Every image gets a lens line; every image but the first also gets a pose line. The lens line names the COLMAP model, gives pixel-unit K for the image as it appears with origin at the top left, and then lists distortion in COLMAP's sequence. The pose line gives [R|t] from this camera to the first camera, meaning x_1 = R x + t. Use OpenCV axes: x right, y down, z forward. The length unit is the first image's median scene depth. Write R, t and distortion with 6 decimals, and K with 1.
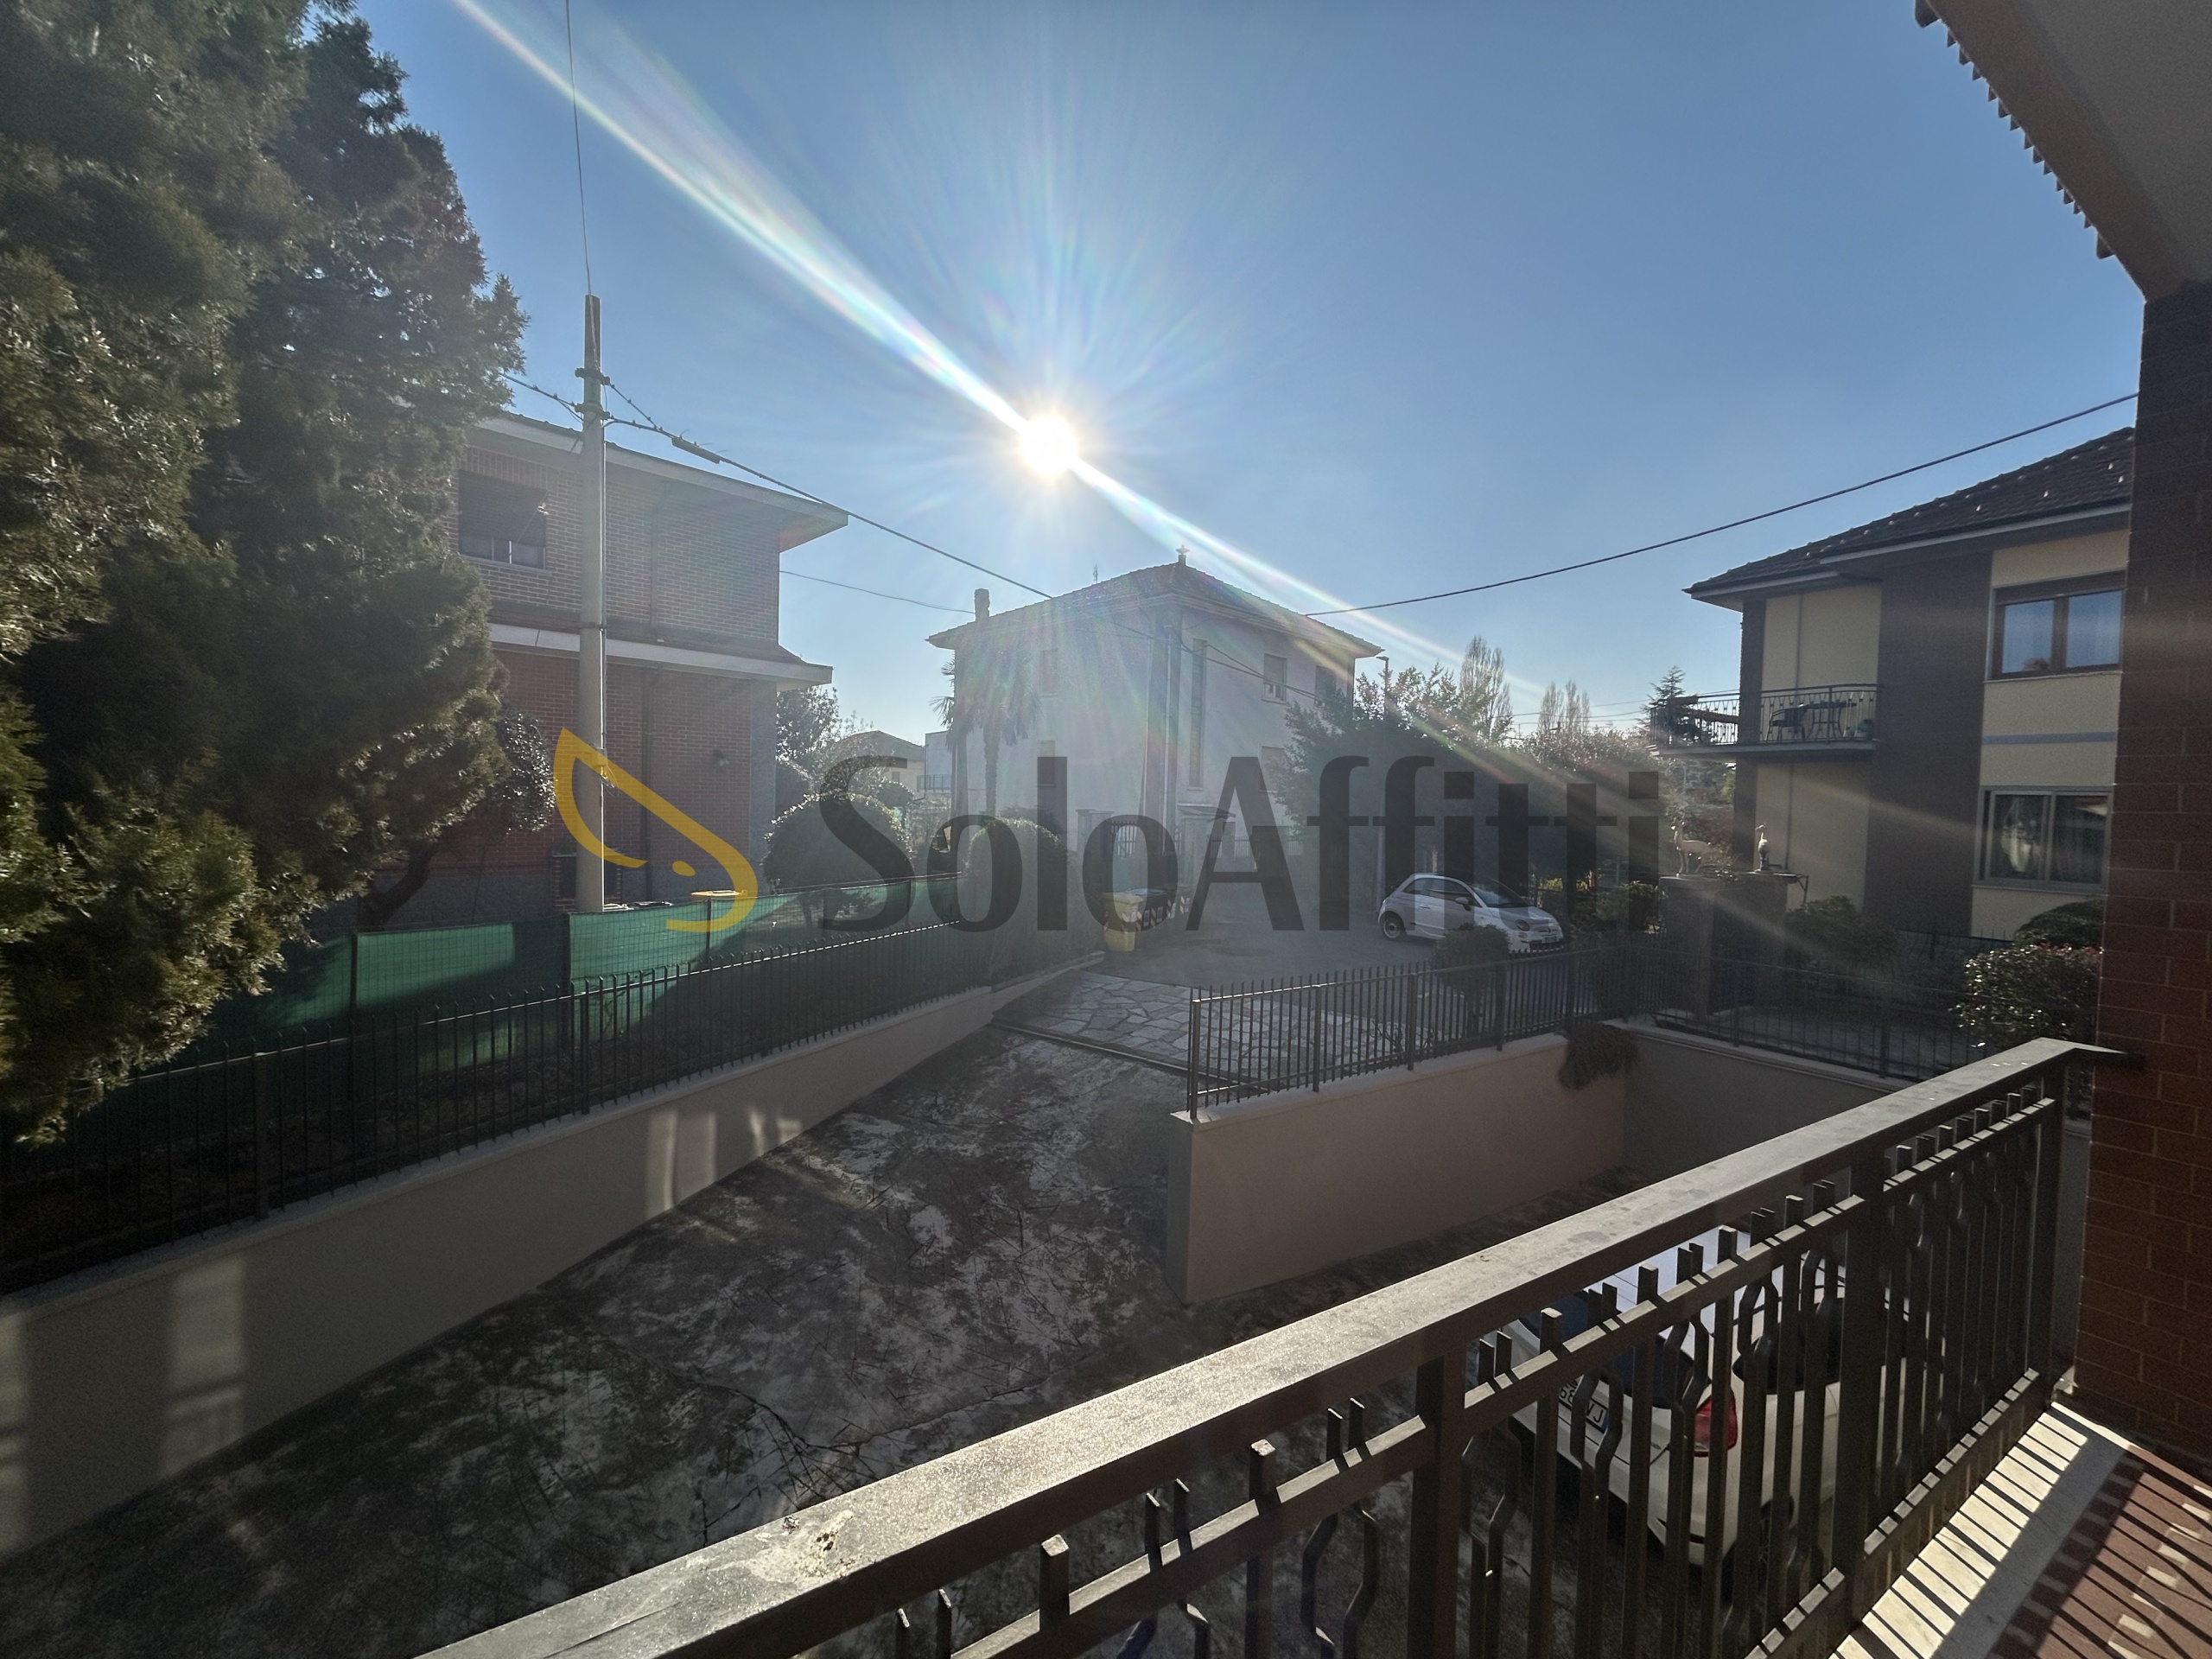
lens RADIAL K [[885.3, 0, 1103.9], [0, 885.3, 831.7], [0, 0, 1]] dist [-0.002249, 0.000507]
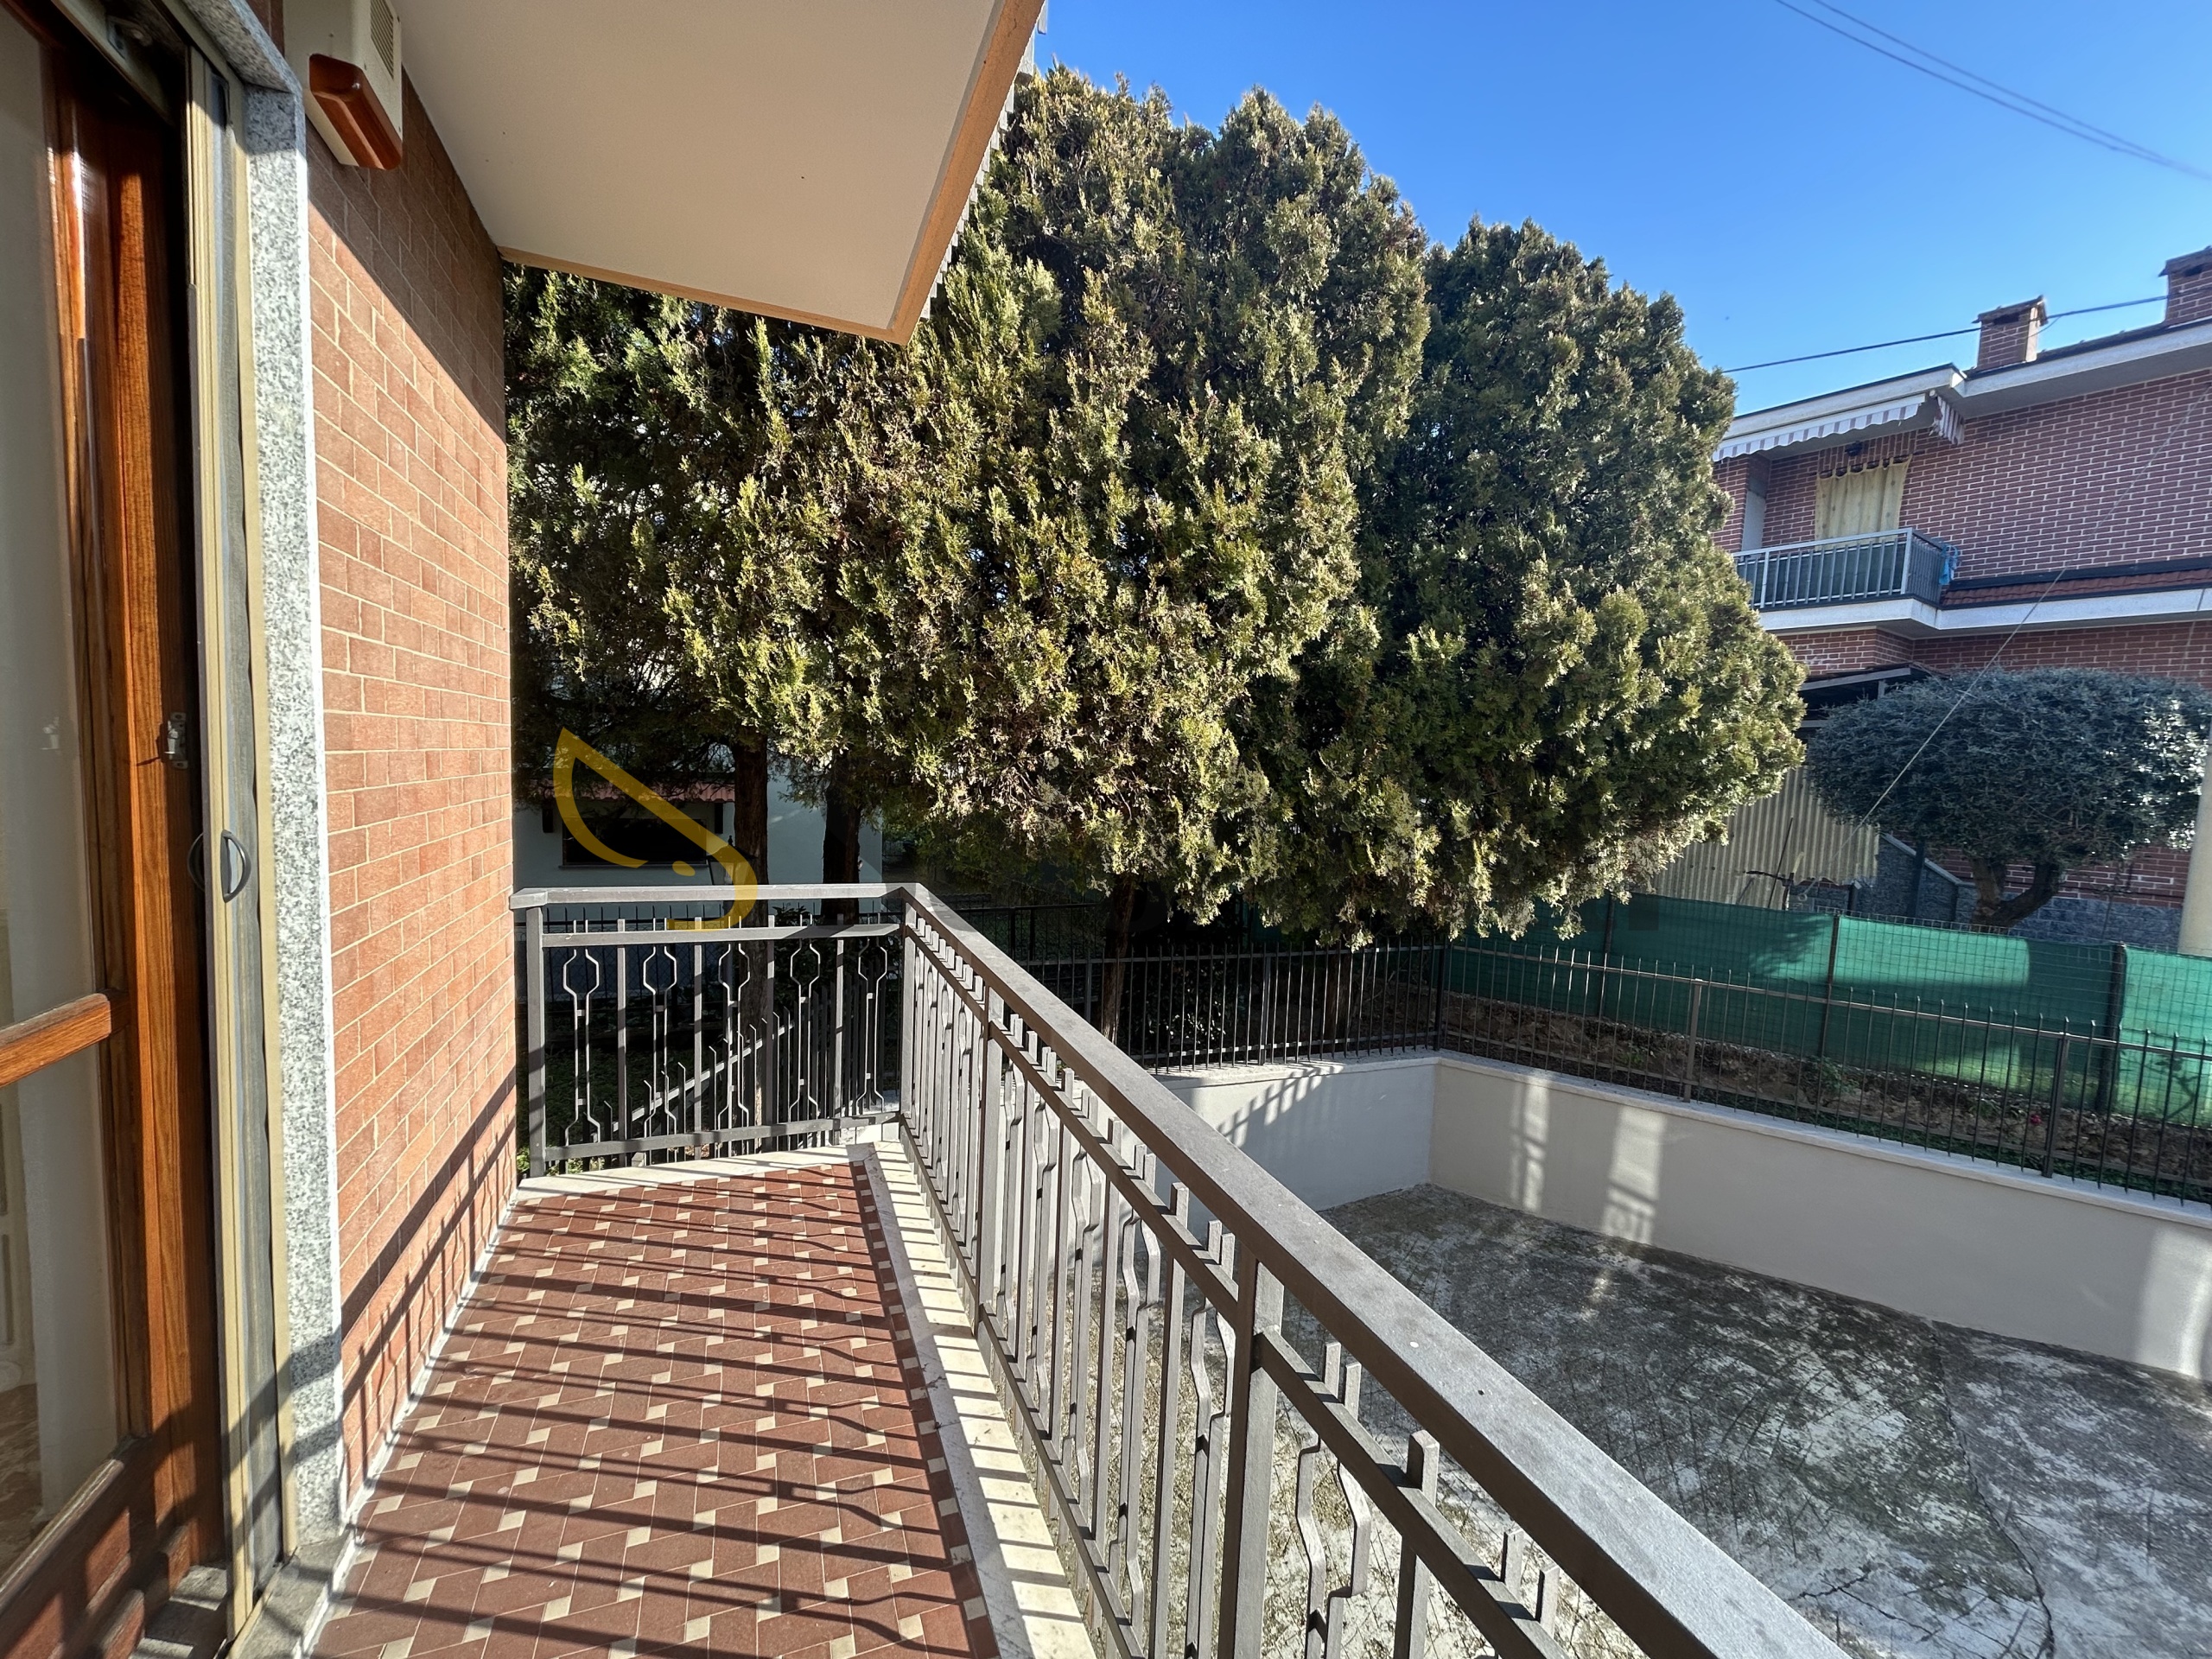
lens RADIAL K [[885.3, 0, 1104.1], [0, 885.3, 828.6], [0, 0, 1]] dist [-0.002249, 0.000507]
pose [[-0.174535, 0.048103, -0.983475, 0.465493], [-0.069590, 0.995706, 0.061051, 0.002715], [0.982189, 0.079095, -0.170438, 0.299707]]
